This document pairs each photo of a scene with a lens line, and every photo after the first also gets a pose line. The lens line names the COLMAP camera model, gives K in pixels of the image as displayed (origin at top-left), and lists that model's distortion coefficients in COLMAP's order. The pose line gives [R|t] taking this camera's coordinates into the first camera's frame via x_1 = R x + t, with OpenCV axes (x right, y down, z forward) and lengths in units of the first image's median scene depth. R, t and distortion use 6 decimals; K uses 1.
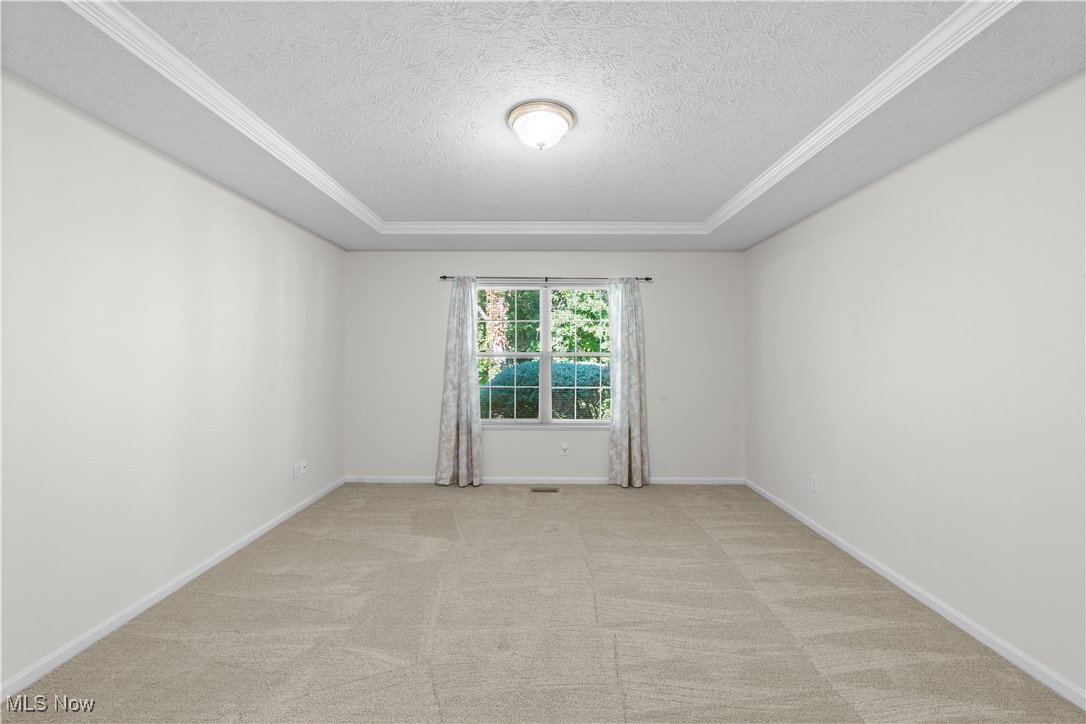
lens RADIAL K [[420.5, 0, 542.6], [0, 420.5, 356.7], [0, 0, 1]] dist [-0.000048, 0.000184]
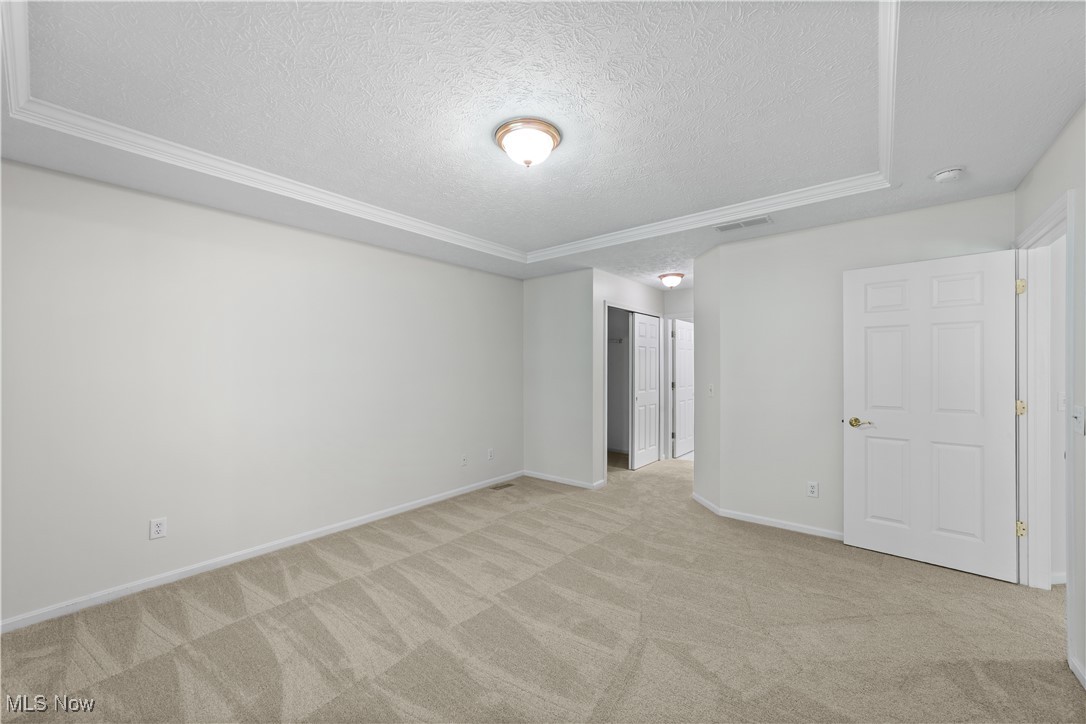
lens RADIAL K [[415.6, 0, 540.7], [0, 415.6, 366.3], [0, 0, 1]] dist [-0.001381, 0.000014]
pose [[-0.771875, 0.000611, 0.635773, -0.338973], [0.004936, 0.999975, 0.005033, -0.011446], [-0.635755, 0.007023, -0.771859, 0.874550]]
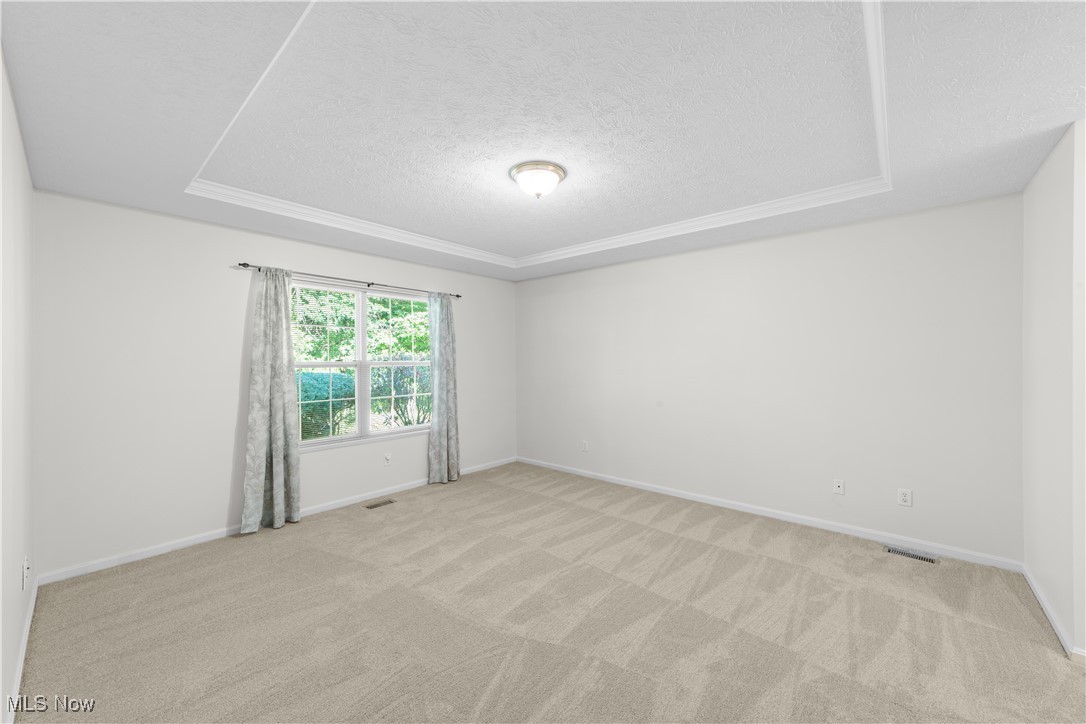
lens RADIAL K [[415.6, 0, 540.7], [0, 415.6, 366.3], [0, 0, 1]] dist [-0.001381, 0.000014]
pose [[0.662269, -0.015916, 0.749097, -0.450154], [0.011857, 0.999872, 0.010762, -0.005010], [-0.749173, 0.001755, 0.662372, 0.089059]]
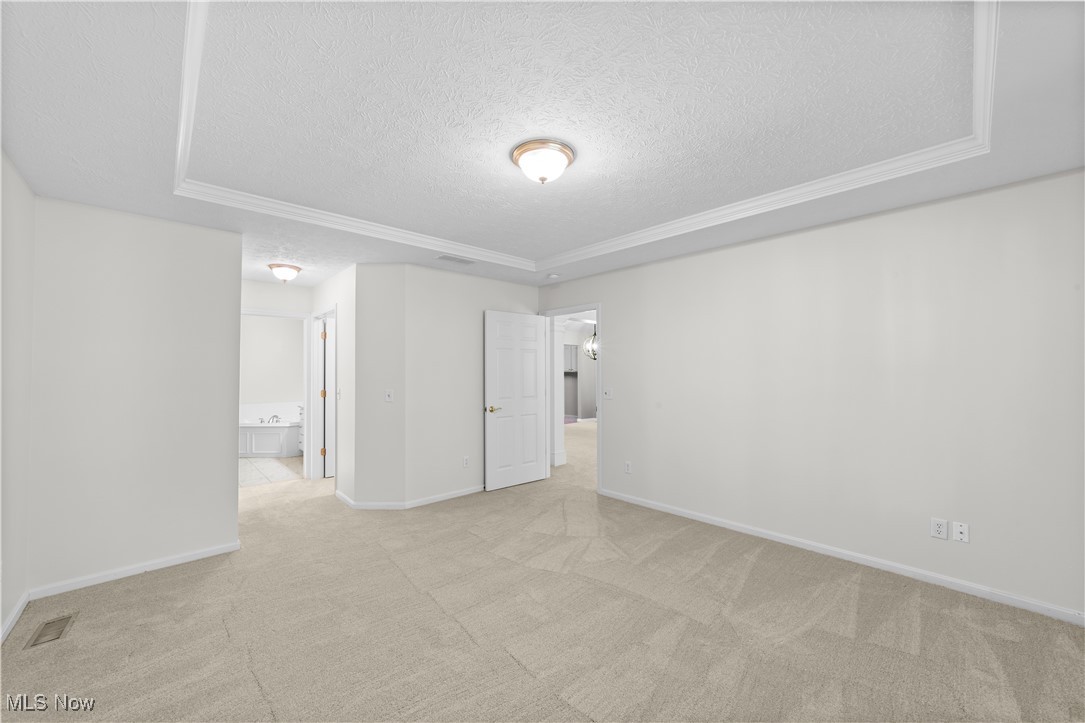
lens RADIAL K [[415.2, 0, 540.3], [0, 415.2, 365.8], [0, 0, 1]] dist [-0.001381, 0.000014]
pose [[-0.743383, -0.009919, -0.668793, 0.340038], [-0.006241, 0.999949, -0.007894, -0.016630], [0.668837, -0.001694, -0.743407, 0.883883]]
